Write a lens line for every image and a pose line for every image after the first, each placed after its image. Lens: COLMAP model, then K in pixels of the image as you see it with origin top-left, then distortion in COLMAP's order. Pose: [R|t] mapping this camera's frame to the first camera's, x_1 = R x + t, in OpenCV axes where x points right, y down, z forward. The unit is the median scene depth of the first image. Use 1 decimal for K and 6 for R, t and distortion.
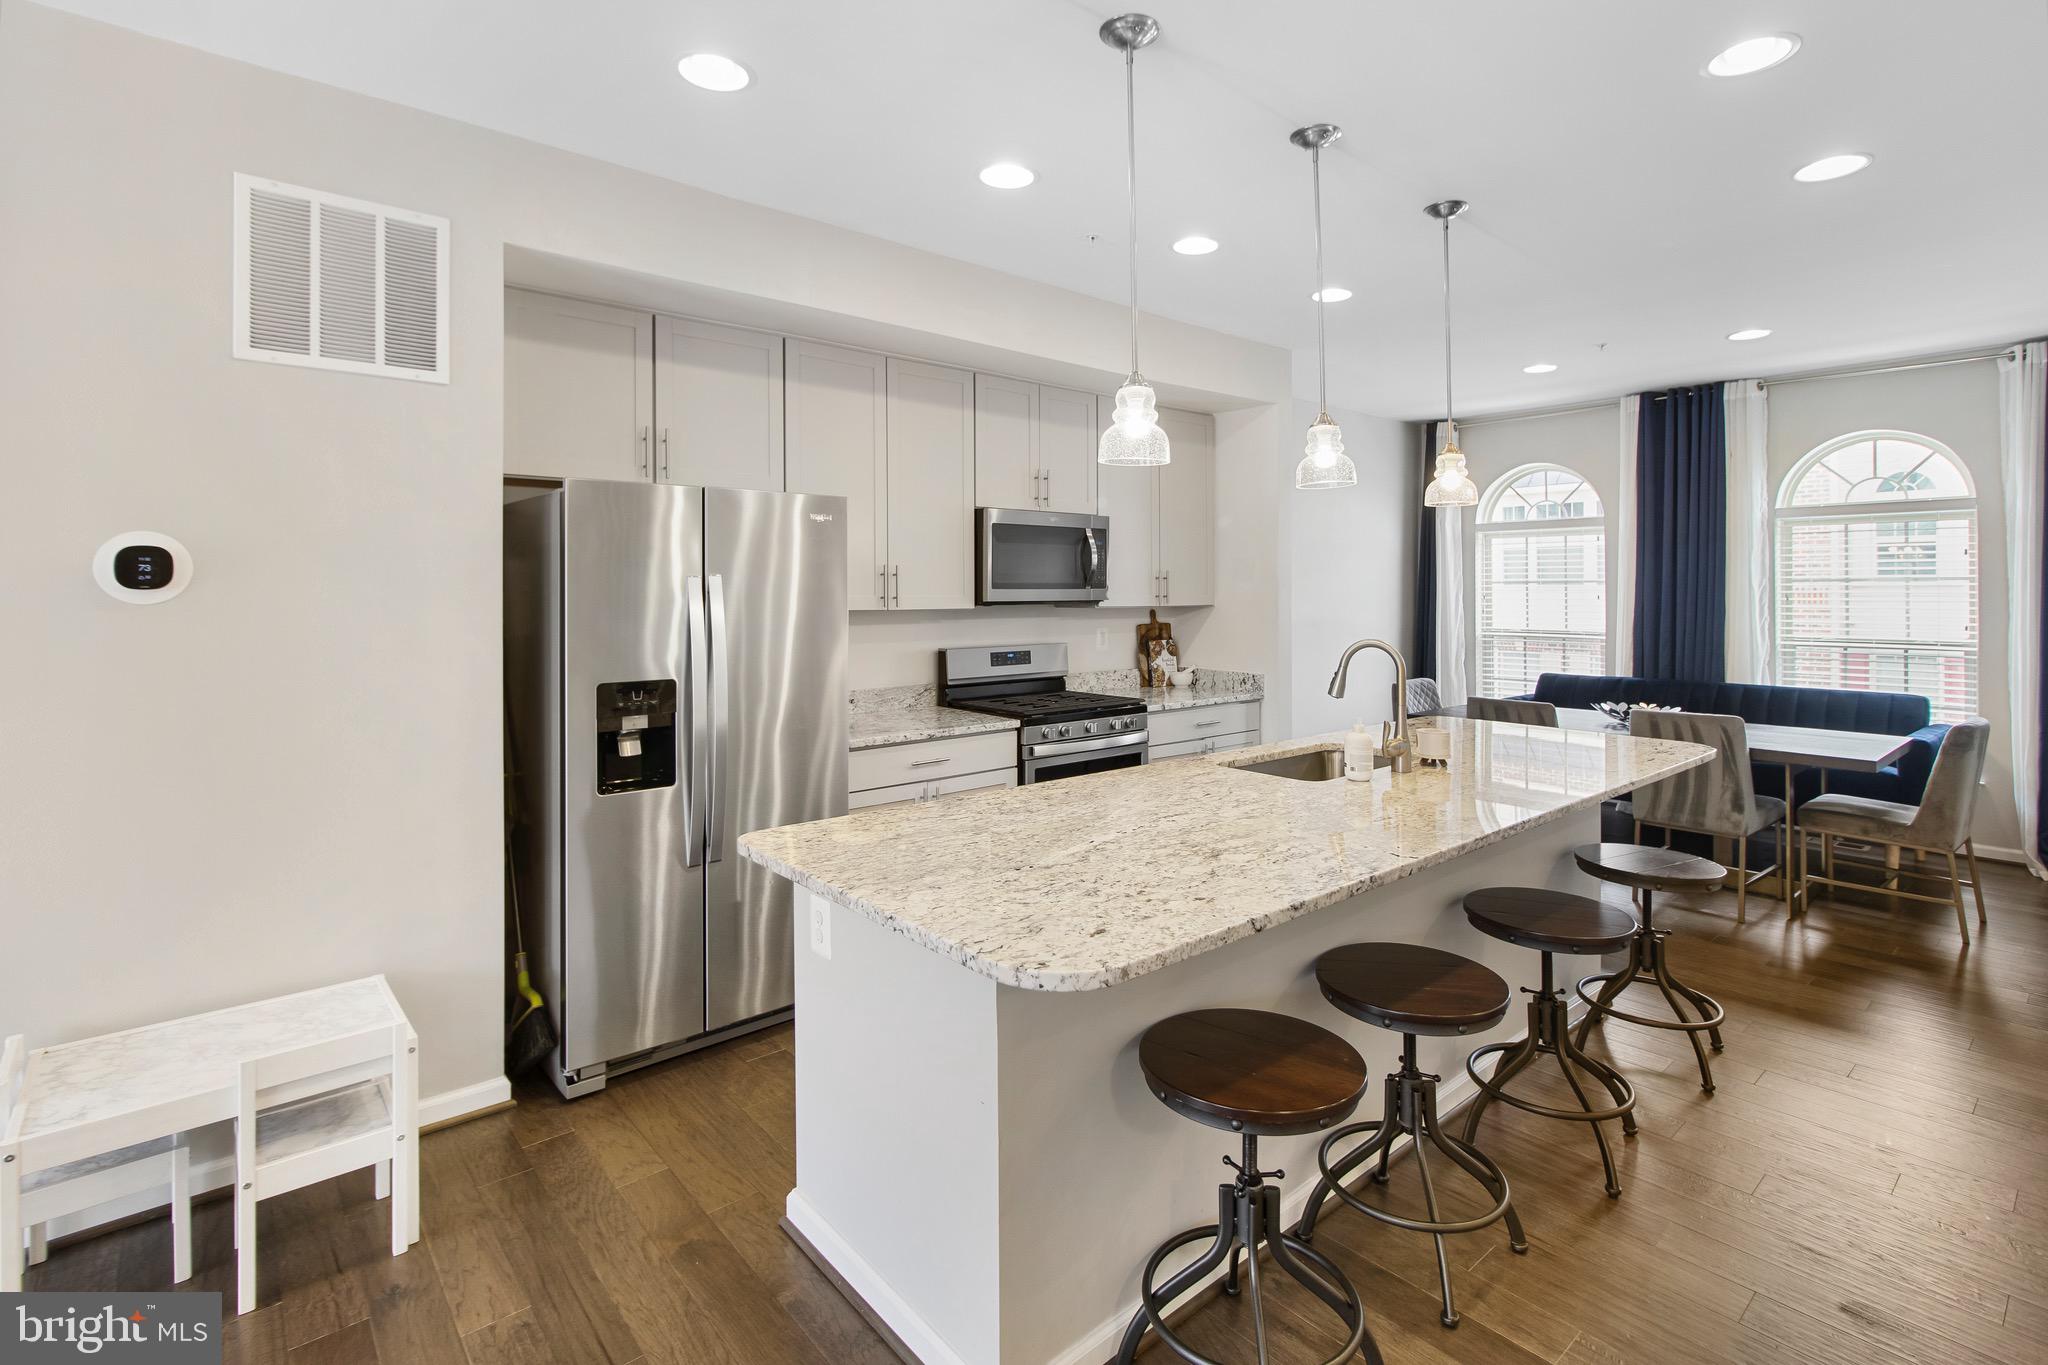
lens RADIAL K [[1023.8, 0, 961.2], [0, 1023.8, 591.4], [0, 0, 1]] dist [0.000228, 0.001228]
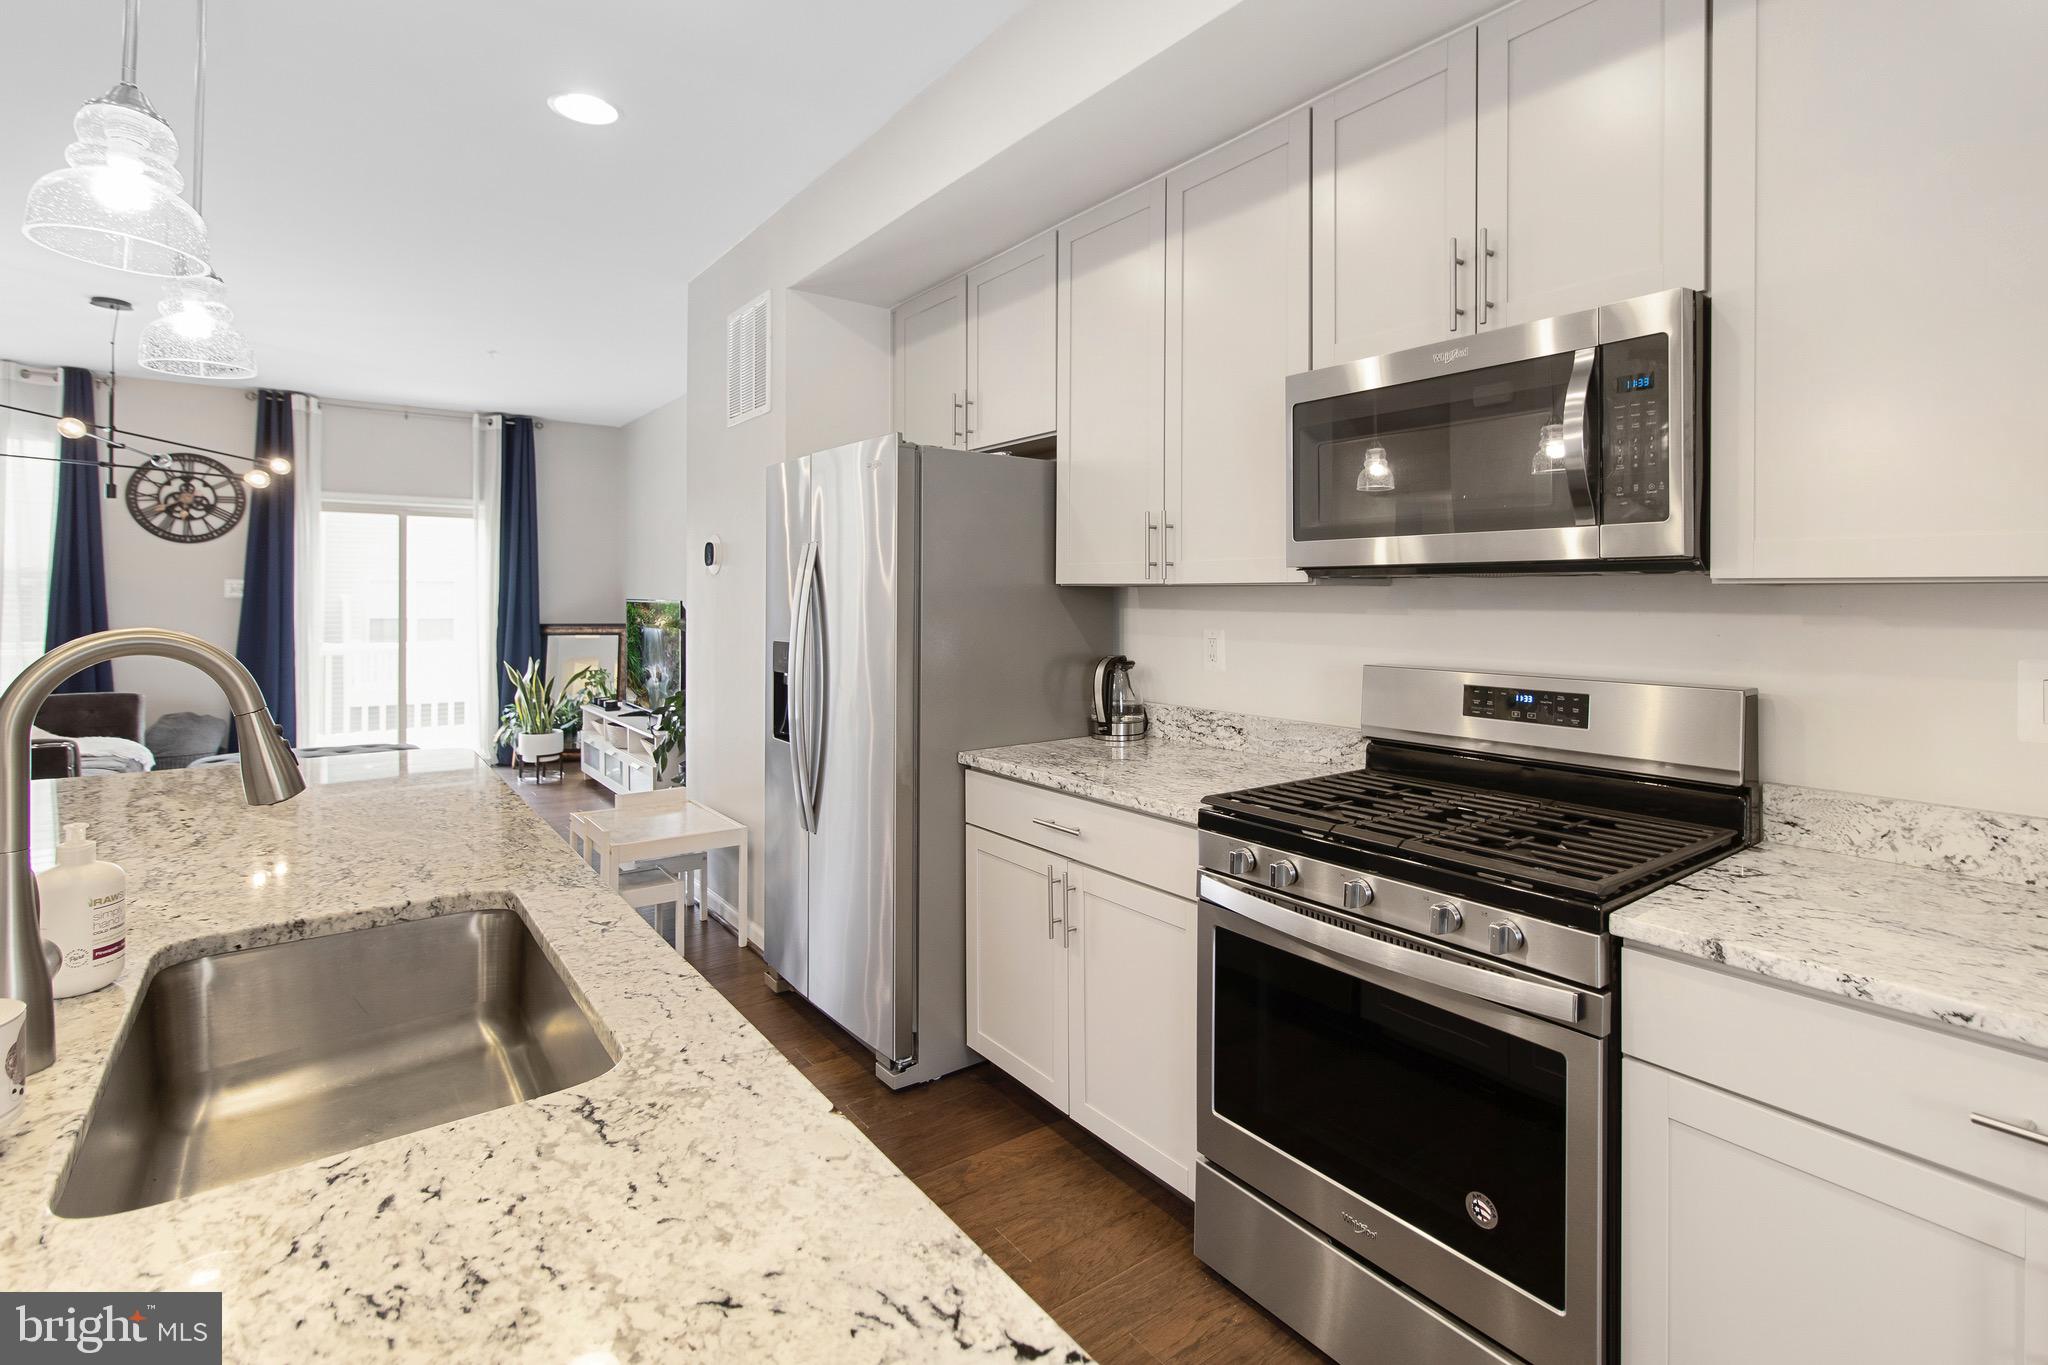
lens RADIAL K [[966.5, 0, 1047.9], [0, 966.5, 600.8], [0, 0, 1]] dist [0.001006, 0.000505]
pose [[-0.049128, 0.009213, -0.998750, 0.449941], [-0.002293, 0.999954, 0.009337, 0.019941], [0.998790, 0.002749, -0.049104, 0.829626]]
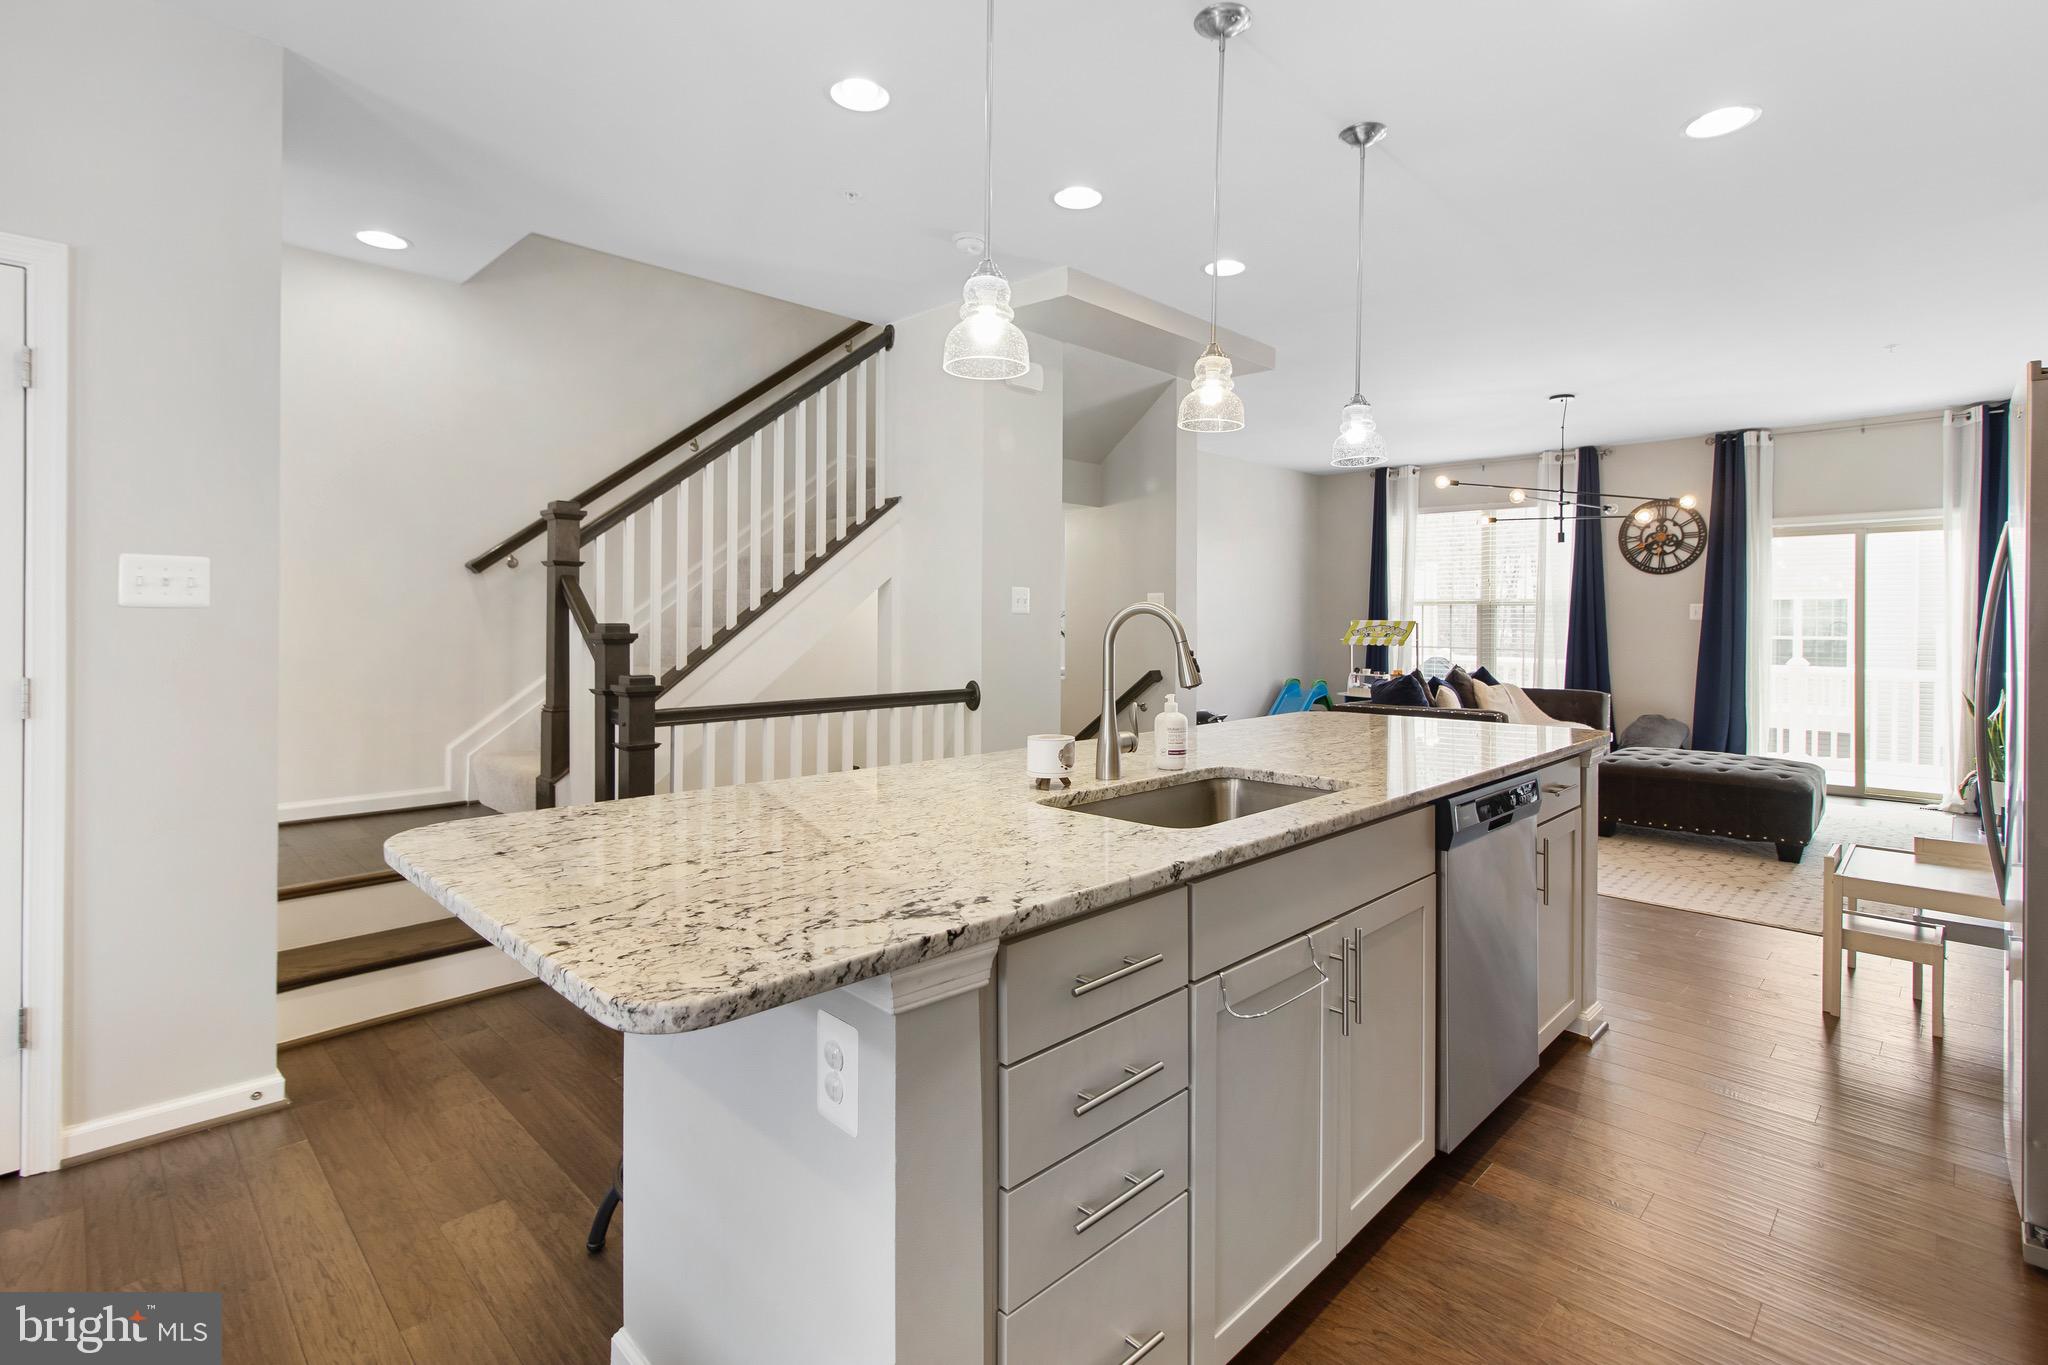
lens RADIAL K [[961.0, 0, 1031.5], [0, 961.0, 621.5], [0, 0, 1]] dist [0.000183, 0.000334]
pose [[-0.995576, -0.000073, -0.093960, 0.359495], [0.000176, 0.999996, -0.002646, 0.037440], [0.093960, -0.002651, -0.995572, 1.062091]]
